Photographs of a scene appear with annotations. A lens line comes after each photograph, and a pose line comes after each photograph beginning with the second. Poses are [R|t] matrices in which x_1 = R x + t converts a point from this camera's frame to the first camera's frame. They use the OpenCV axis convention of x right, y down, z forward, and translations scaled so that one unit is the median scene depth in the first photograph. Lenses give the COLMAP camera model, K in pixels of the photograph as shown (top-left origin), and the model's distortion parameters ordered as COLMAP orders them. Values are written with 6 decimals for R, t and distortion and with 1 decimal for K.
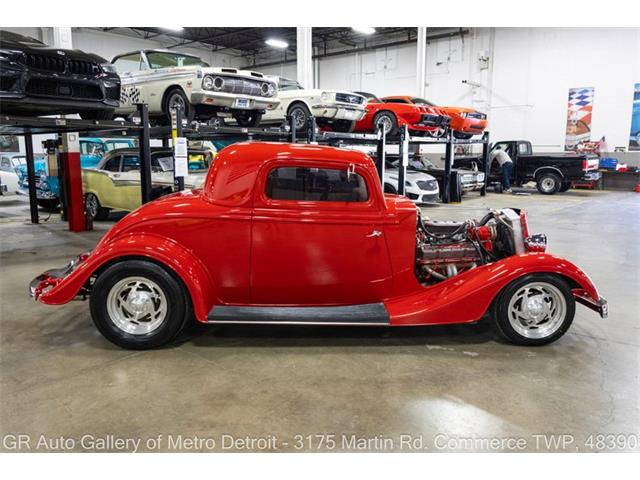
lens RADIAL K [[546.7, 0, 320.0], [0, 546.7, 240.0], [0, 0, 1]] dist [-0.002489, -0.047219]
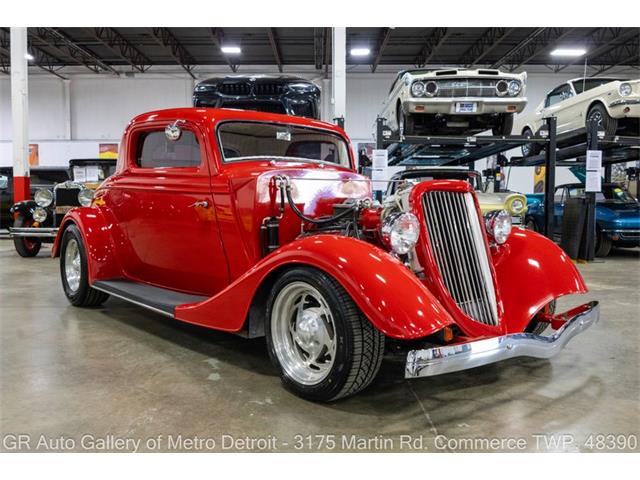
lens RADIAL K [[546.7, 0, 320.0], [0, 546.7, 240.0], [0, 0, 1]] dist [-0.002489, -0.047219]
pose [[0.631034, 0.037688, -0.774839, 0.408928], [-0.116975, 0.992022, -0.047014, 0.027899], [0.766885, 0.120304, 0.630408, 0.312571]]
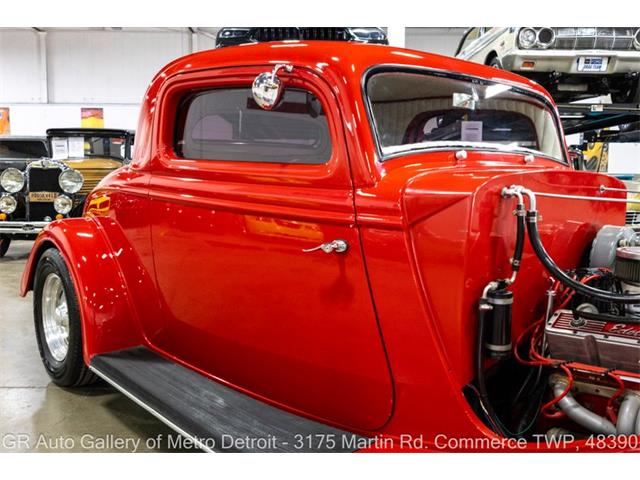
lens RADIAL K [[581.3, 0, 320.0], [0, 581.3, 240.0], [0, 0, 1]] dist [-0.004652, -0.019533]
pose [[0.636989, 0.078566, -0.766859, 0.196113], [-0.124899, 0.992167, -0.002097, -0.007461], [0.760687, 0.097116, 0.641812, 0.363026]]
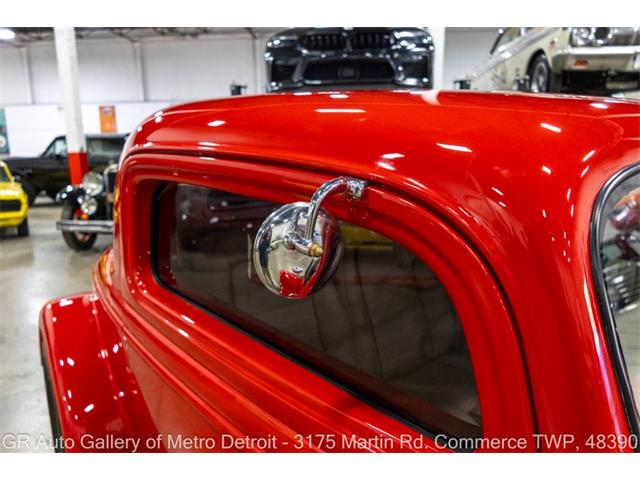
lens RADIAL K [[433.7, 0, 320.0], [0, 433.7, 240.0], [0, 0, 1]] dist [0.006216, -0.017701]
pose [[0.569985, 0.153510, -0.807188, 0.069583], [-0.113594, 0.987681, 0.107623, -0.065733], [0.813765, 0.030348, 0.580401, 0.445141]]
